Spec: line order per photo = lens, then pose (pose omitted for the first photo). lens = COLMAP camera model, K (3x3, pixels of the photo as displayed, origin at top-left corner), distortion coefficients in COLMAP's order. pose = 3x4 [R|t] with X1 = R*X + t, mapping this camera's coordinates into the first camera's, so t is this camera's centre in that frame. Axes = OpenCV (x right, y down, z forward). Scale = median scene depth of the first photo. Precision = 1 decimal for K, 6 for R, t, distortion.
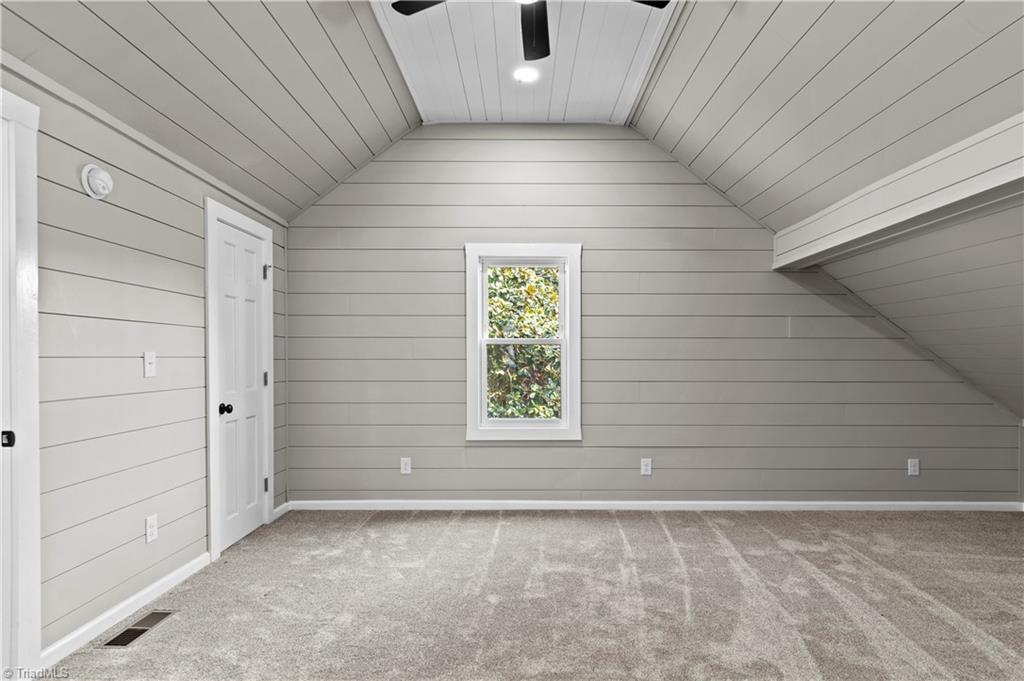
lens RADIAL K [[552.6, 0, 516.5], [0, 552.6, 343.8], [0, 0, 1]] dist [-0.013344, 0.002748]
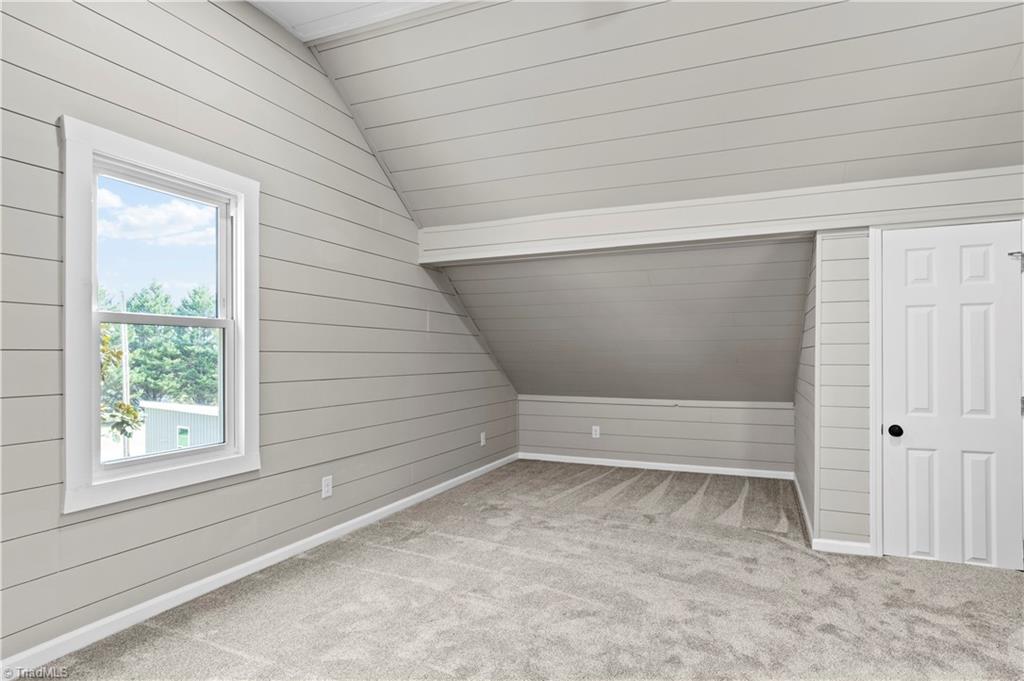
lens RADIAL K [[552.6, 0, 516.9], [0, 552.6, 348.7], [0, 0, 1]] dist [-0.013344, 0.002748]
pose [[0.372543, 0.008805, 0.927973, -0.473922], [-0.018910, 0.999819, -0.001895, 0.023435], [-0.927822, -0.016842, 0.372642, 0.533396]]
